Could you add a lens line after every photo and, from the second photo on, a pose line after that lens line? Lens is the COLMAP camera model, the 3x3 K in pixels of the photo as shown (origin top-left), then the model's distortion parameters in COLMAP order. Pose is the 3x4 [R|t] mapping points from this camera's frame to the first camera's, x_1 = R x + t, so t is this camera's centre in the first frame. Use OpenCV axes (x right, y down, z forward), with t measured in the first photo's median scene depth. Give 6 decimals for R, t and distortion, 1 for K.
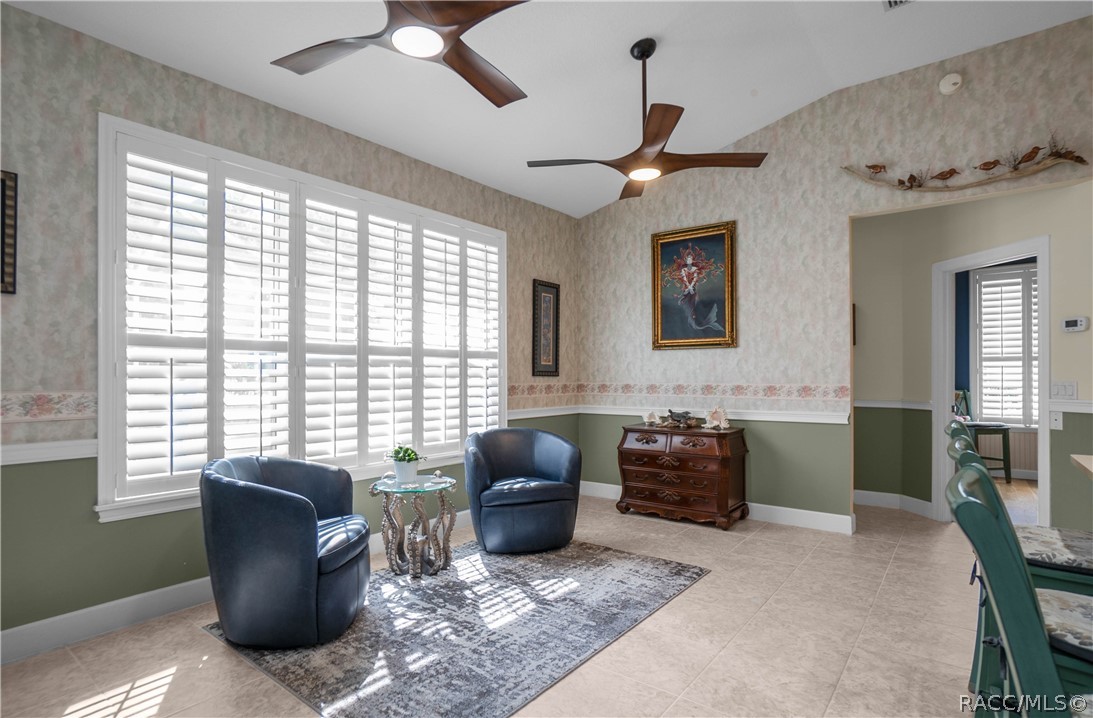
lens RADIAL K [[541.1, 0, 537.8], [0, 541.1, 366.2], [0, 0, 1]] dist [-0.015039, 0.000221]
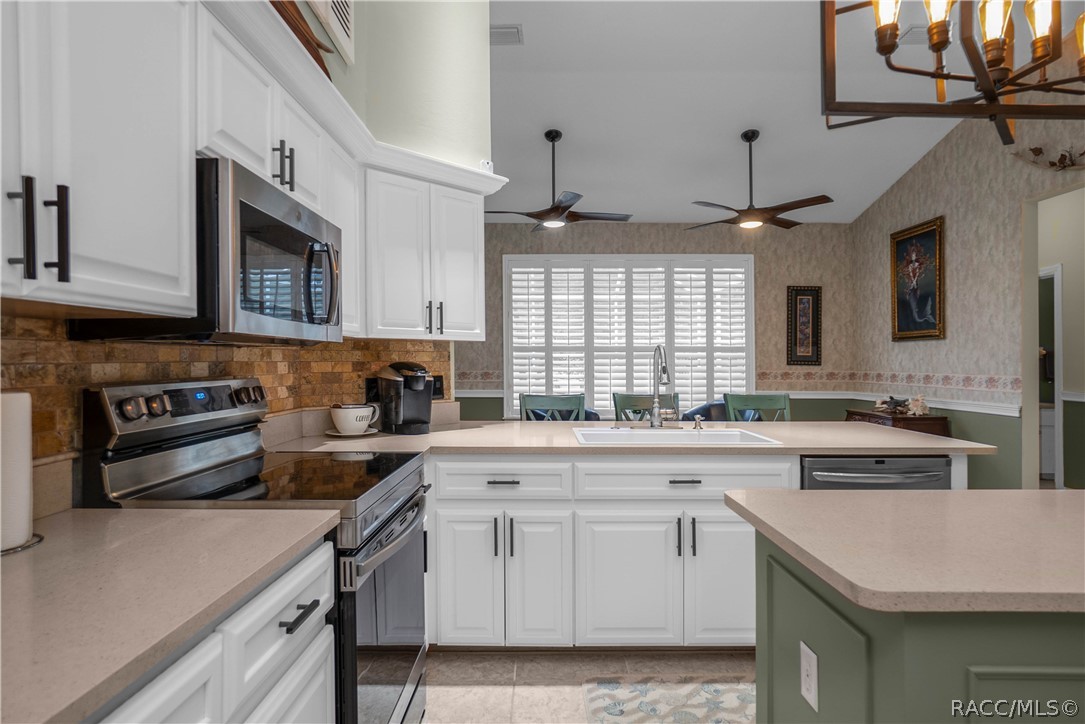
lens RADIAL K [[593.5, 0, 556.9], [0, 593.5, 357.1], [0, 0, 1]] dist [-0.050905, 0.029219]
pose [[0.635301, -0.003476, -0.772257, 0.876797], [0.010195, 0.999940, 0.003886, -0.013353], [0.772197, -0.010342, 0.635299, -0.324410]]
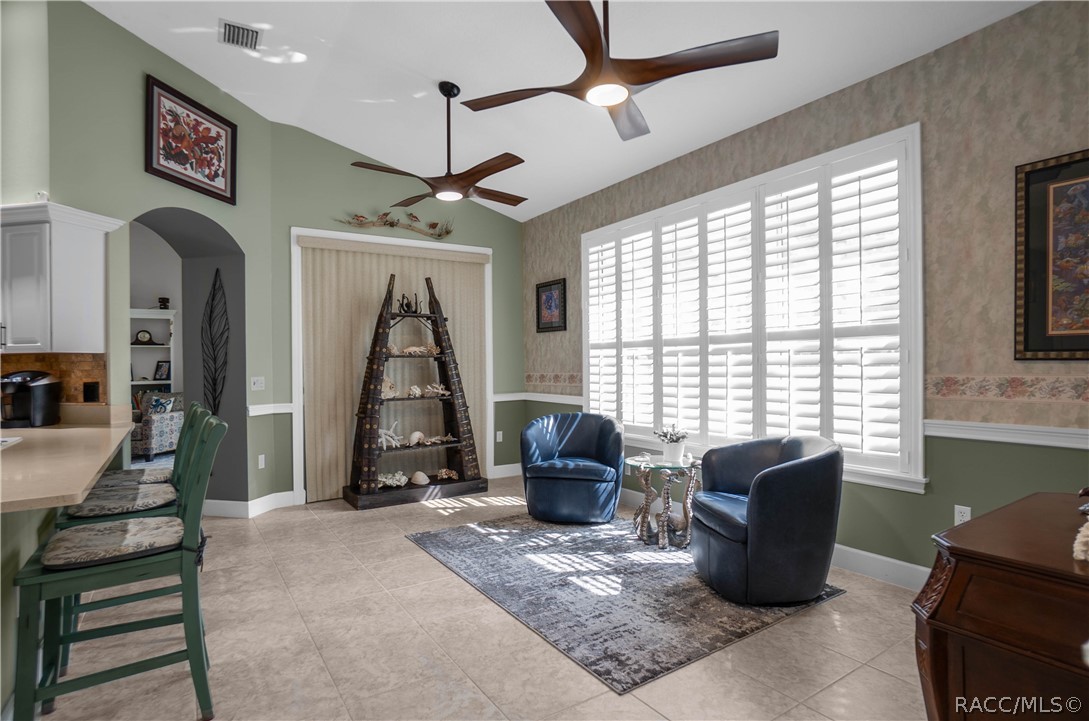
lens RADIAL K [[563.7, 0, 544.5], [0, 563.7, 360.5], [0, 0, 1]] dist [-0.000108, 0.000472]
pose [[-0.297797, -0.002557, -0.954626, 0.783953], [0.030766, 0.999451, -0.012274, 0.013341], [0.954133, -0.033025, -0.297555, 0.930491]]
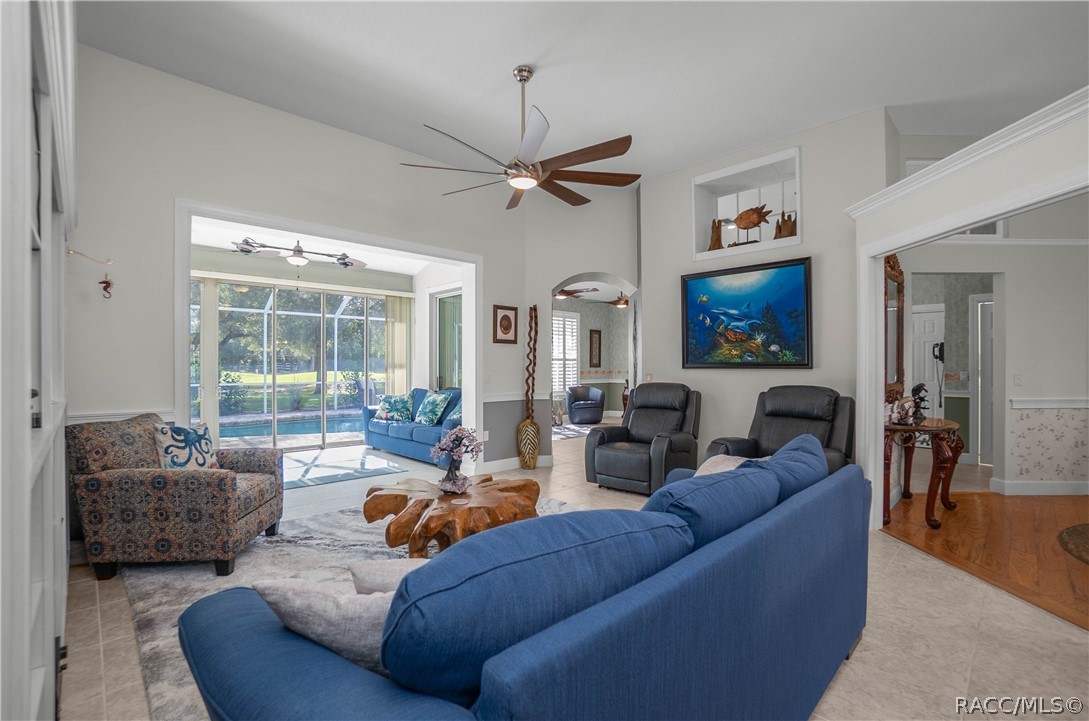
lens RADIAL K [[470.2, 0, 546.0], [0, 470.2, 352.0], [0, 0, 1]] dist [0.001854, 0.000606]
pose [[0.992094, -0.002388, -0.125475, 0.080245], [0.000632, 0.999901, -0.014039, -0.029019], [0.125496, 0.013849, 0.991997, -1.558997]]
